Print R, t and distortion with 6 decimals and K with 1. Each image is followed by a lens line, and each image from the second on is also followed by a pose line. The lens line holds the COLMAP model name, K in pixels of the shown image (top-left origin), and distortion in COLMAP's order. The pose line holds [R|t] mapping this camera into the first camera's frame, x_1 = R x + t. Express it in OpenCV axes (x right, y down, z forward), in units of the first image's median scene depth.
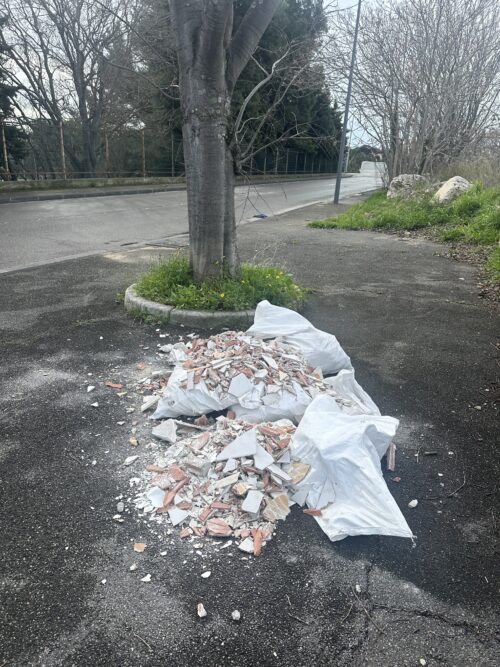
lens RADIAL K [[469.9, 0, 250.0], [0, 469.9, 333.5], [0, 0, 1]] dist [-0.002863, -0.002093]
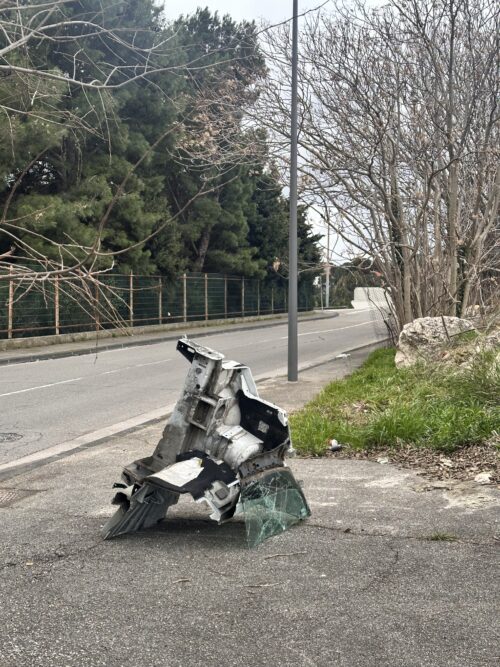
lens RADIAL K [[927.4, 0, 250.0], [0, 927.4, 333.5], [0, 0, 1]] dist [0.151389, 0.000287]
pose [[0.993169, -0.049827, 0.105511, 0.040310], [0.079590, 0.950517, -0.300303, -0.041741], [-0.085327, 0.306650, 0.947990, 0.098645]]
